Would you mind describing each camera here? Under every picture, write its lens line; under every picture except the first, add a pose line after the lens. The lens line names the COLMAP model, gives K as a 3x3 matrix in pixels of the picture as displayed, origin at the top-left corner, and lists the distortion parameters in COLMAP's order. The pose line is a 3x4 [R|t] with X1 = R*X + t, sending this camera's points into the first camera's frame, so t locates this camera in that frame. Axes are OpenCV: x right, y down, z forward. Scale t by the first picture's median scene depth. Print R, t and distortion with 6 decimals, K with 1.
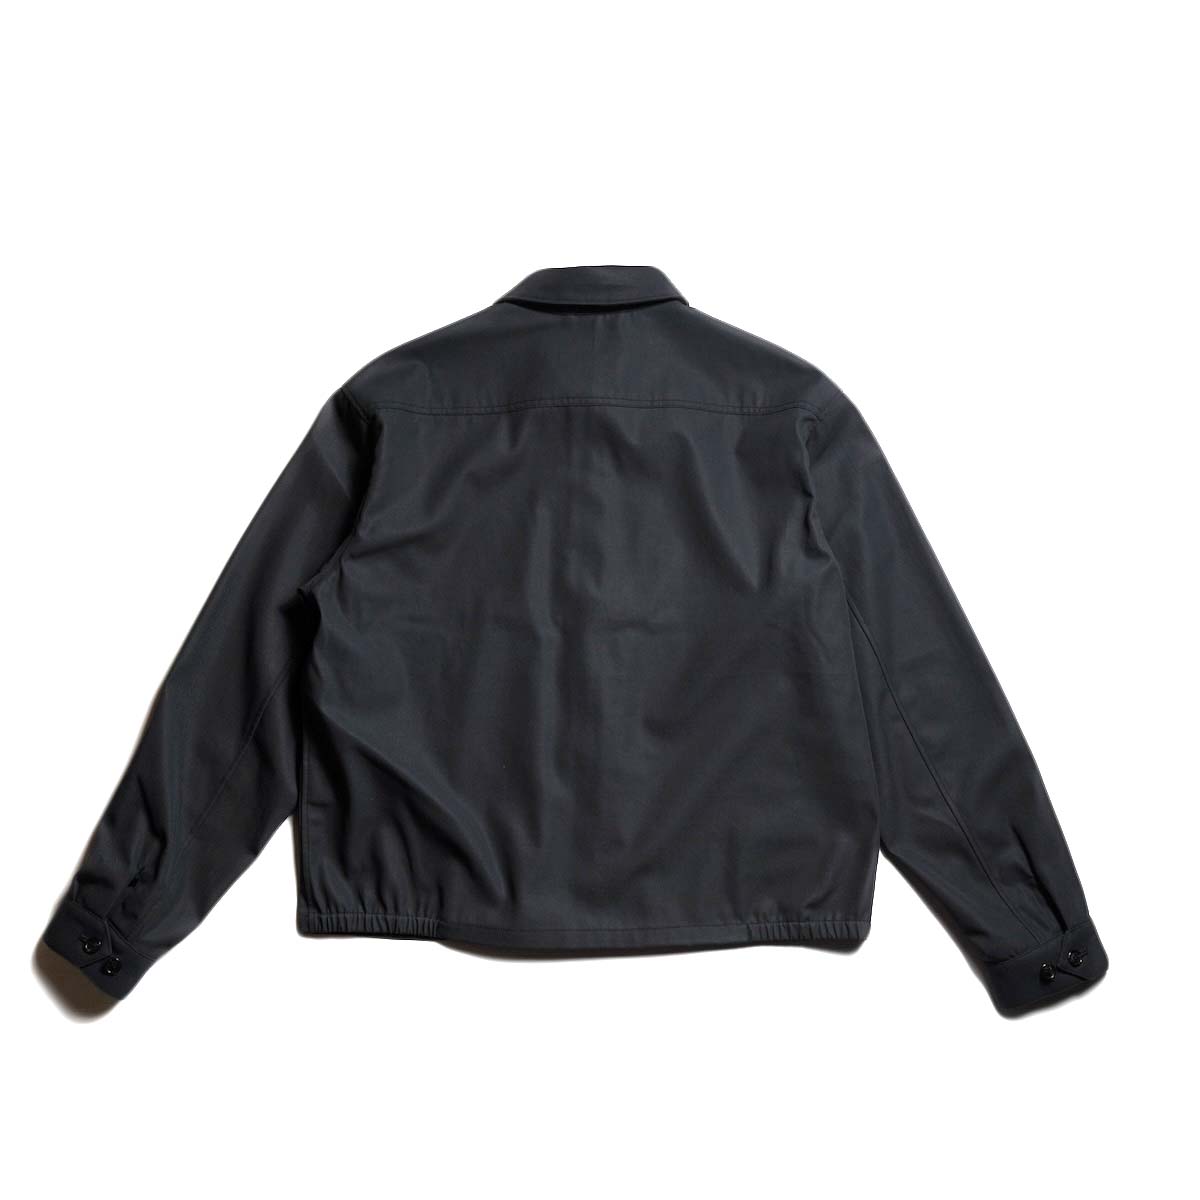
lens RADIAL K [[1353.5, 0, 600.0], [0, 1353.5, 600.0], [0, 0, 1]] dist [-0.062991, 0.049559]
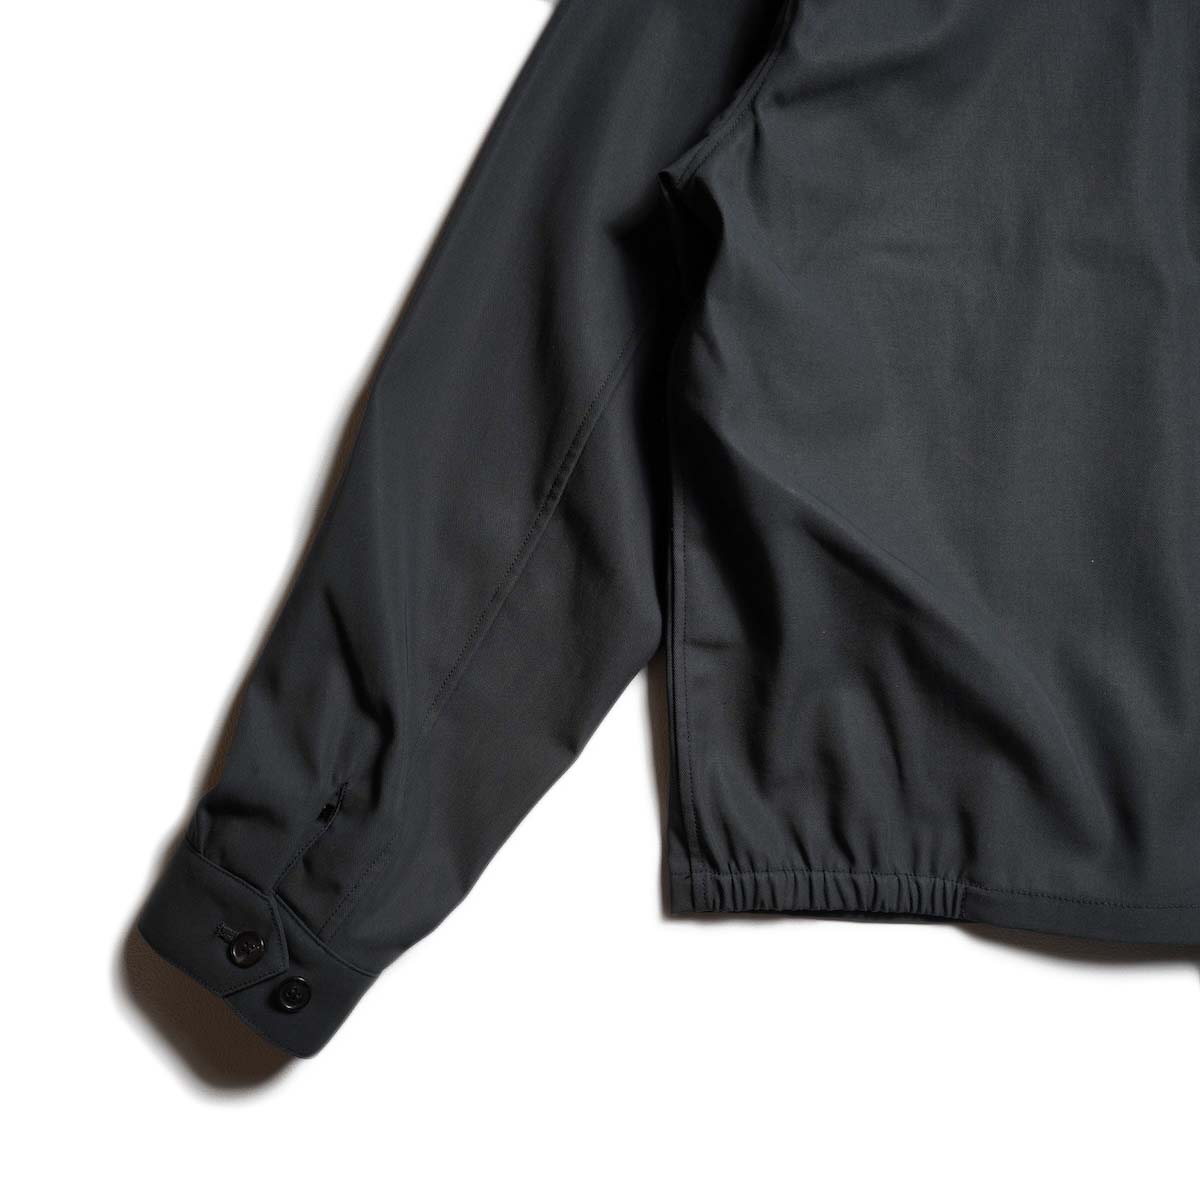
lens RADIAL K [[1353.5, 0, 600.0], [0, 1353.5, 600.0], [0, 0, 1]] dist [-0.062991, 0.049559]
pose [[0.998788, -0.007231, -0.048685, -0.224370], [0.013037, 0.992685, 0.120031, 0.080008], [0.047460, -0.120520, 0.991576, 0.536755]]
